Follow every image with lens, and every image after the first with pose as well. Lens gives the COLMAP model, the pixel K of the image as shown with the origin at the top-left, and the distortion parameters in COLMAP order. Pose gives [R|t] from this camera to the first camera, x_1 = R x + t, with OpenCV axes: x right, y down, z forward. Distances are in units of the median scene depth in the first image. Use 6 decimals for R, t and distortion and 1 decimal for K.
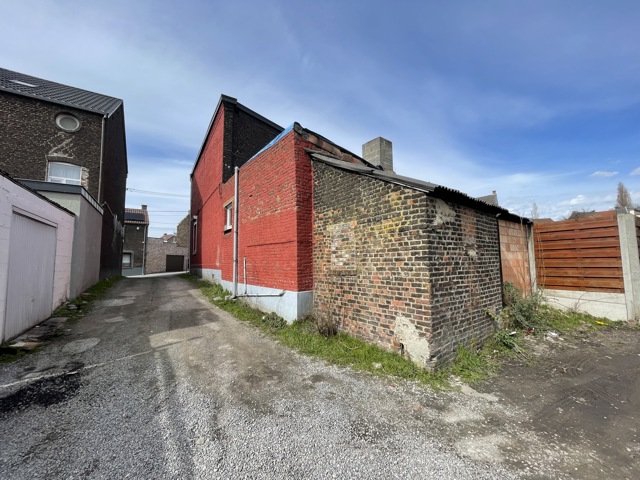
lens RADIAL K [[256.4, 0, 320.5], [0, 256.4, 239.9], [0, 0, 1]] dist [-0.001788, -0.002178]
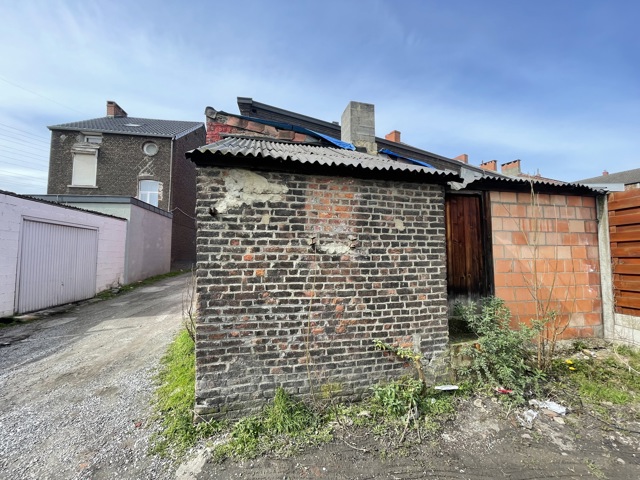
lens RADIAL K [[256.4, 0, 320.4], [0, 256.4, 239.7], [0, 0, 1]] dist [-0.001788, -0.002178]
pose [[0.910299, -0.018023, -0.413558, 0.816856], [0.025387, 0.999602, 0.012316, 0.019945], [0.413172, -0.021710, 0.910394, 0.408379]]
